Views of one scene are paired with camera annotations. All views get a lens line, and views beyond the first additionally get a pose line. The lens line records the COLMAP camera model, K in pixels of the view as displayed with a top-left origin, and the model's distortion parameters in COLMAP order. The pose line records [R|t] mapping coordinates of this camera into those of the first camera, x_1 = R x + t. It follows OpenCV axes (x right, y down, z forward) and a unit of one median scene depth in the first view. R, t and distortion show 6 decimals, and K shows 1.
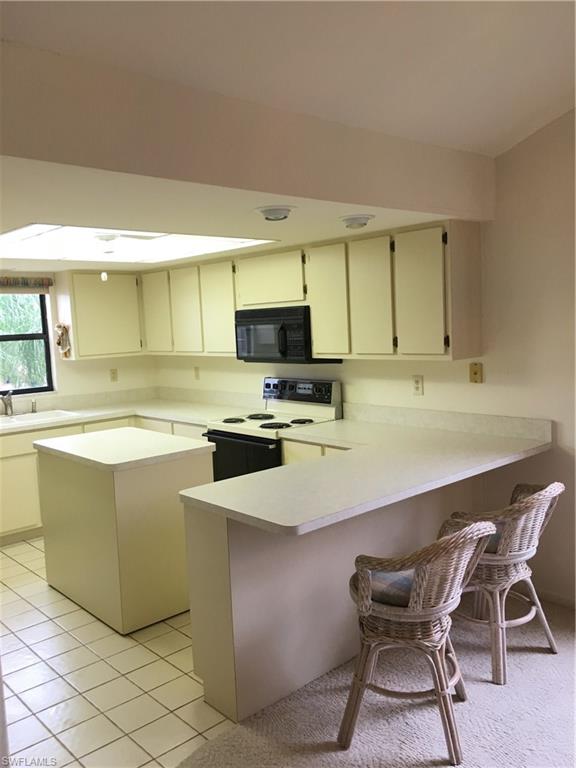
lens RADIAL K [[652.1, 0, 288.6], [0, 652.1, 387.6], [0, 0, 1]] dist [0.059184, 0.002236]
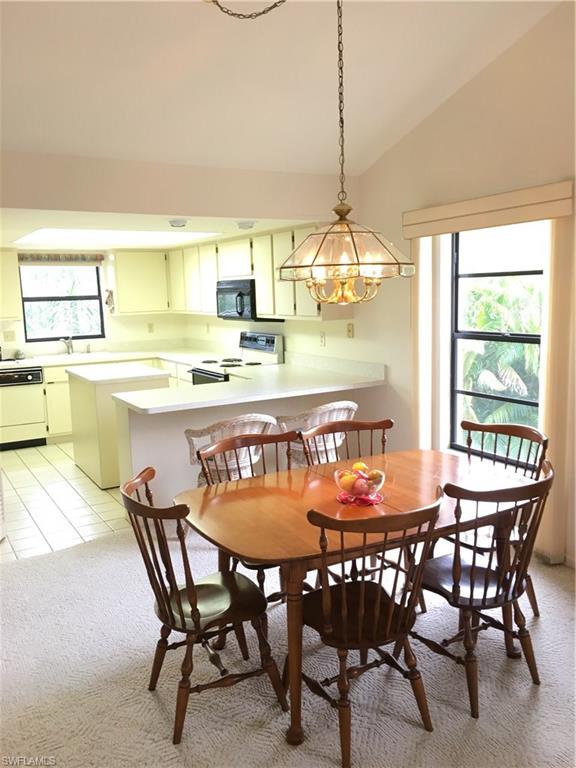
lens RADIAL K [[652.1, 0, 286.0], [0, 652.1, 382.3], [0, 0, 1]] dist [0.059184, 0.002236]
pose [[0.979545, 0.043475, -0.196473, 0.332976], [-0.033869, 0.998073, 0.051991, 0.015592], [0.198354, -0.044273, 0.979130, -0.304261]]
